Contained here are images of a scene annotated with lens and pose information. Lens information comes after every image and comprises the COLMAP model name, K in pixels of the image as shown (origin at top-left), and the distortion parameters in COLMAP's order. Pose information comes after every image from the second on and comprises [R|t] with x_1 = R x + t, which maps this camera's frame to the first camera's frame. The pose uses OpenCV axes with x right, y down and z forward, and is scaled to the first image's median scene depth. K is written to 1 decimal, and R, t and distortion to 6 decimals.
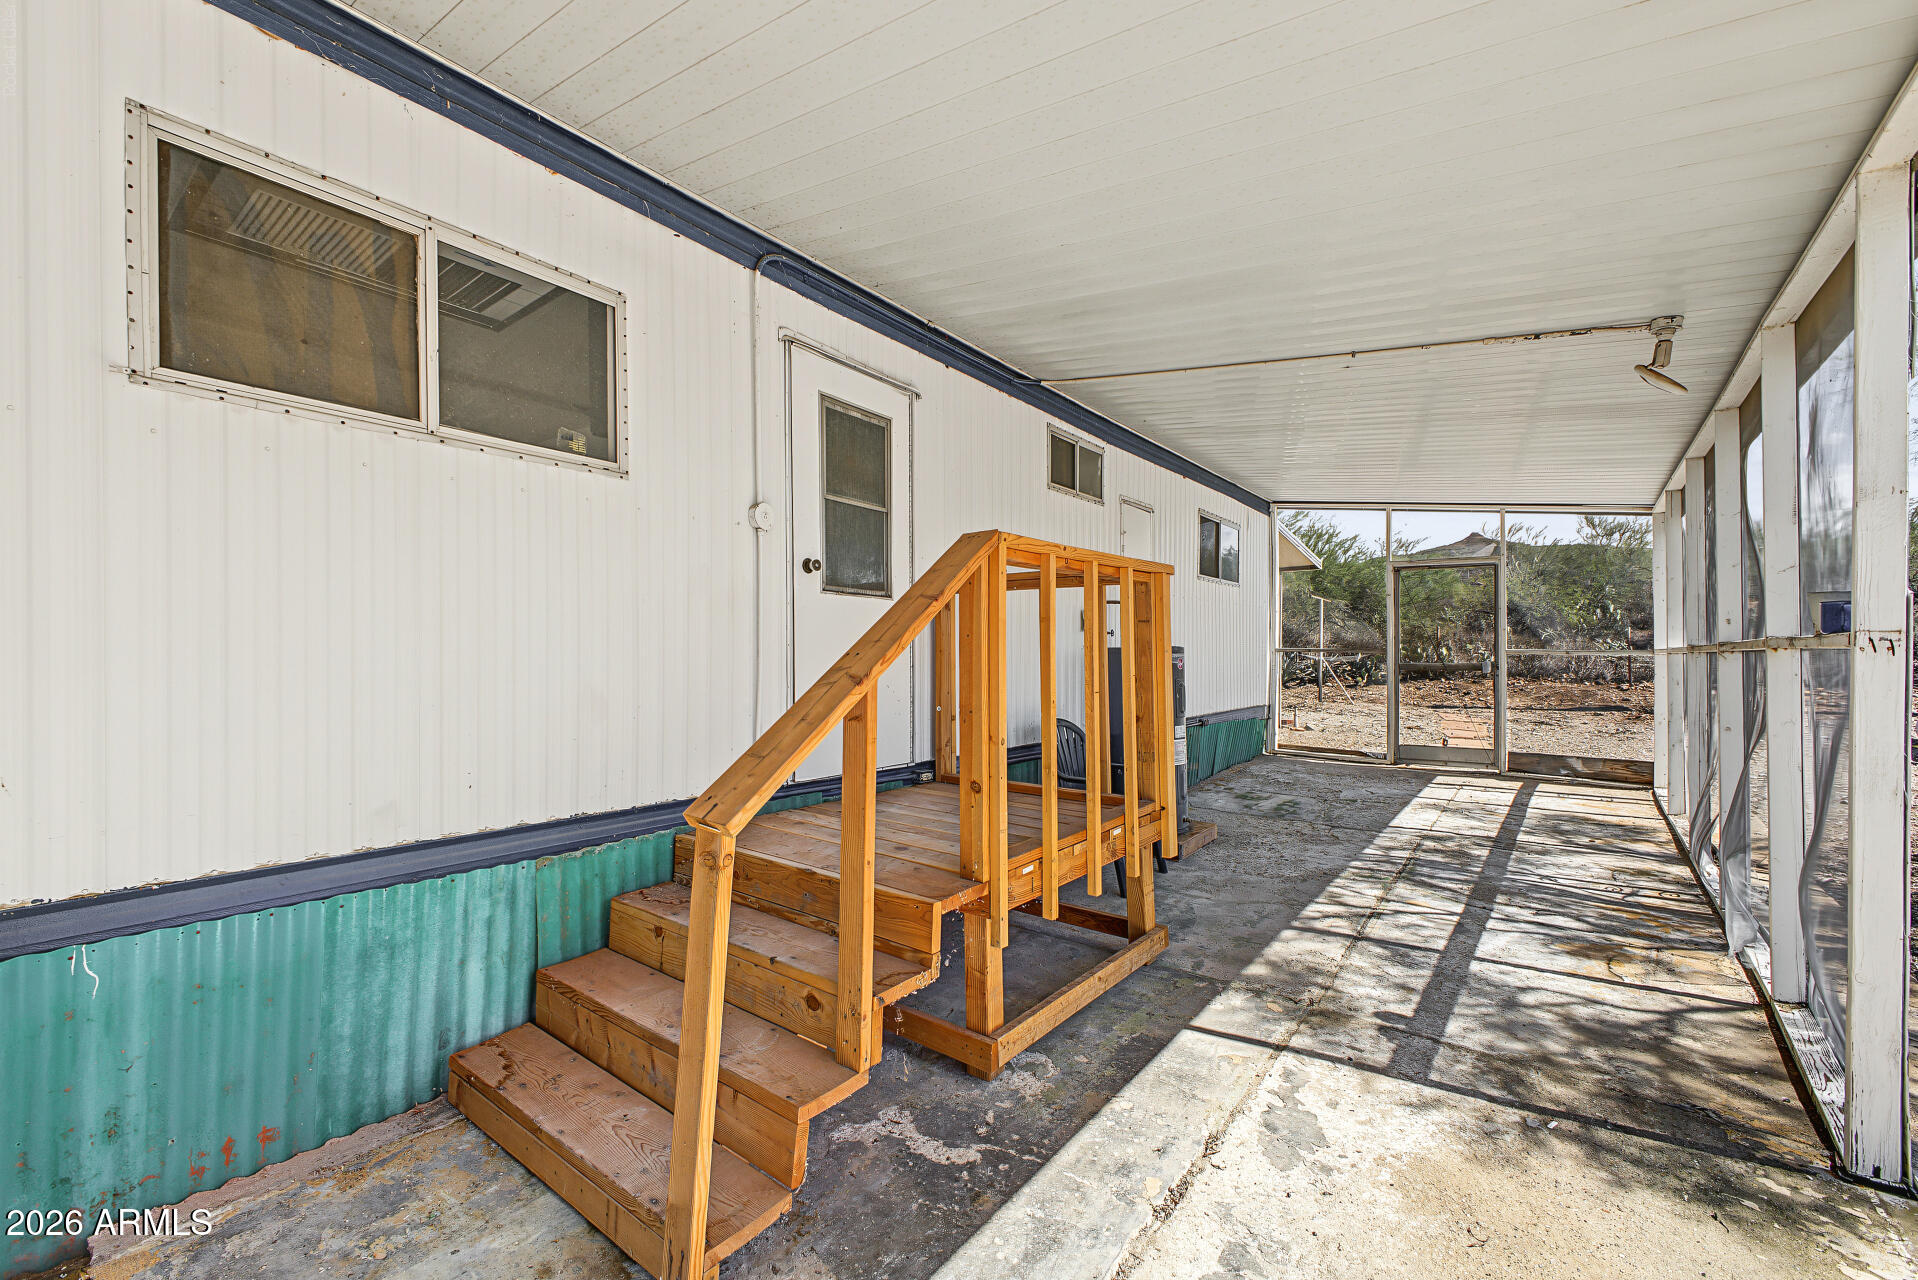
lens RADIAL K [[784.3, 0, 959.2], [0, 784.3, 653.1], [0, 0, 1]] dist [0.004284, -0.000007]
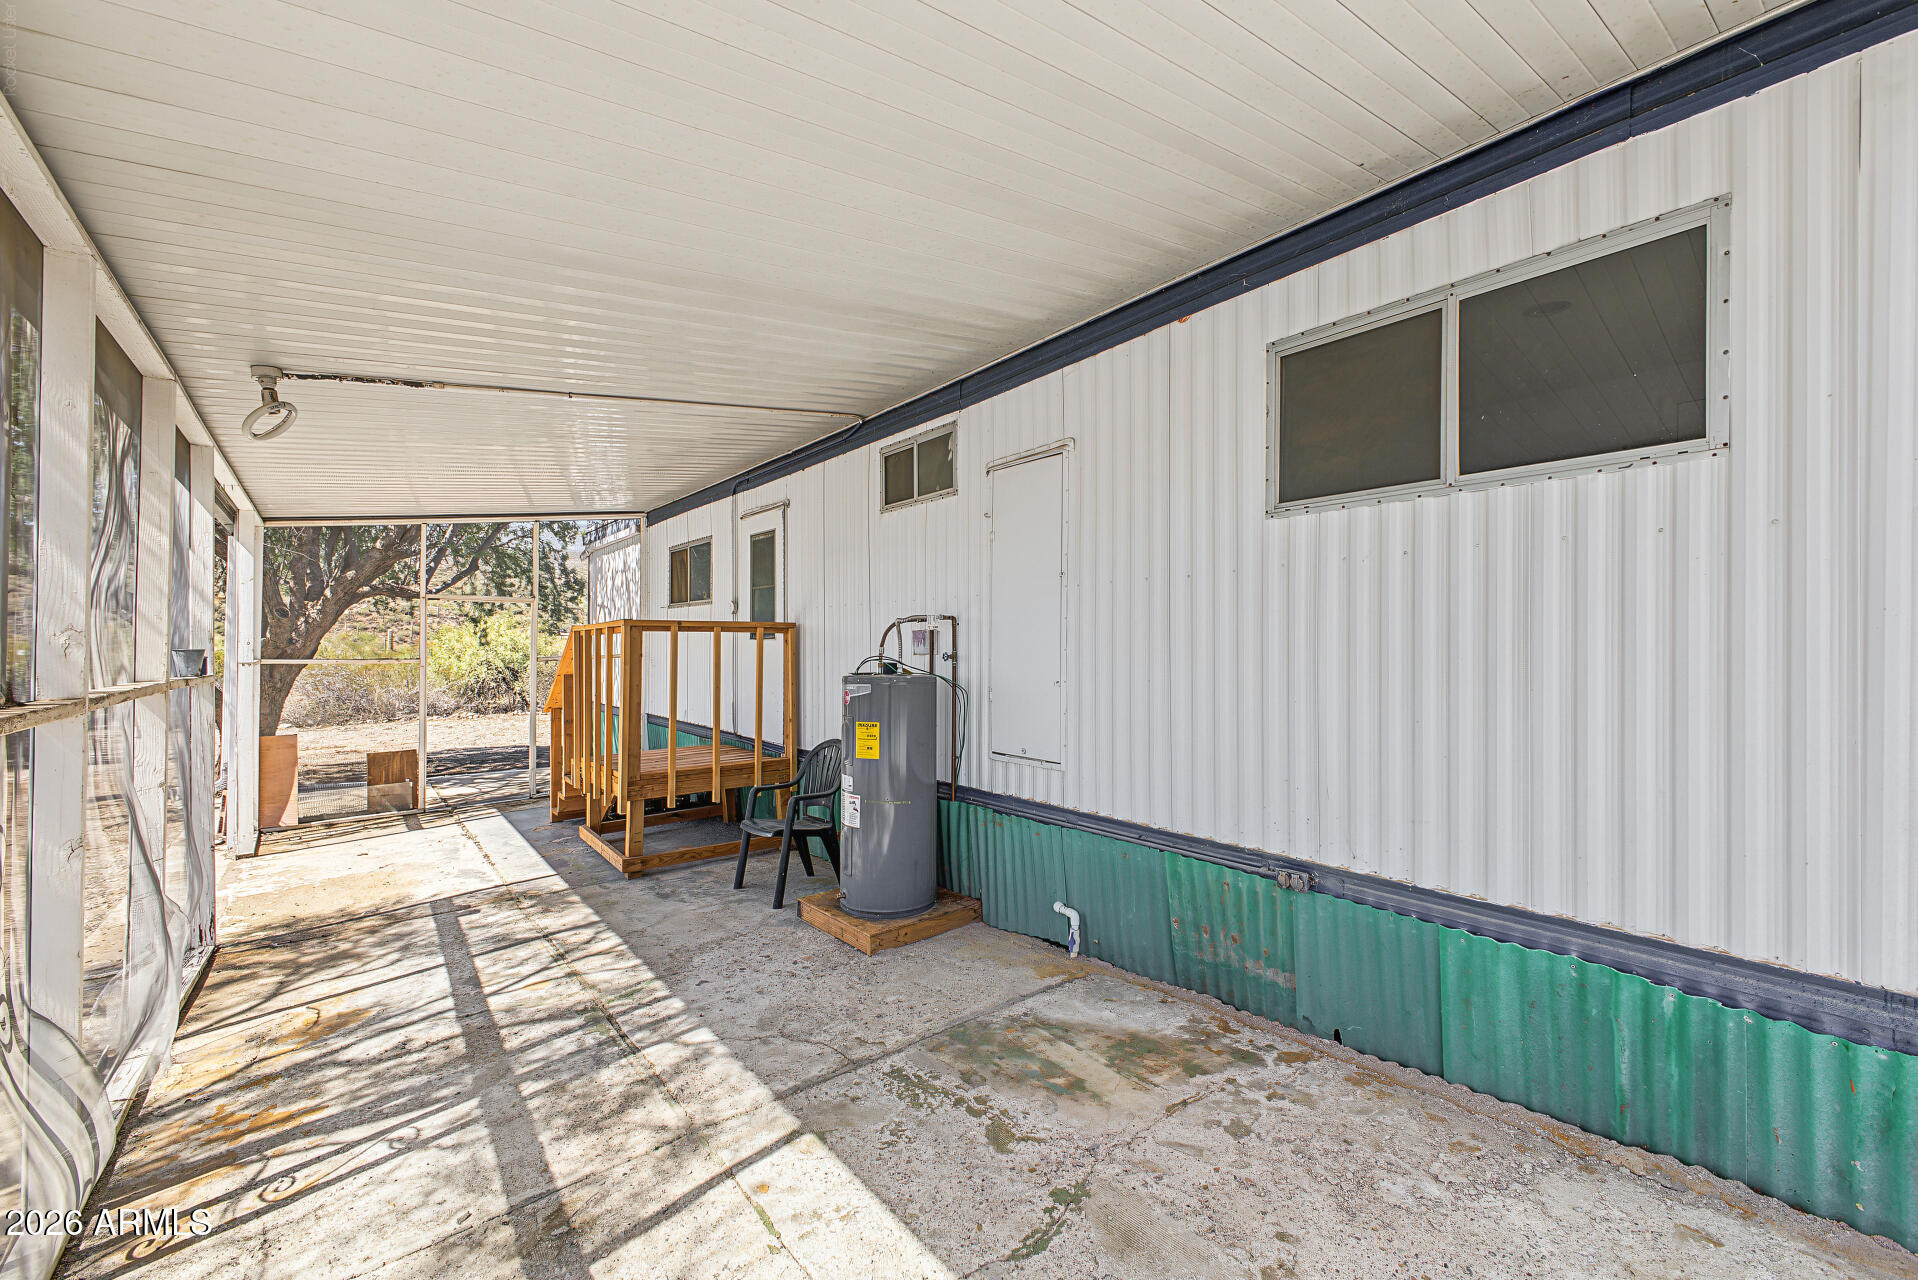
lens RADIAL K [[784.3, 0, 962.7], [0, 784.3, 641.4], [0, 0, 1]] dist [0.004284, -0.000007]
pose [[-0.246537, -0.010293, -0.969079, 1.436839], [0.004709, 0.999919, -0.011819, -0.047326], [0.969122, -0.007477, -0.246469, 1.833164]]
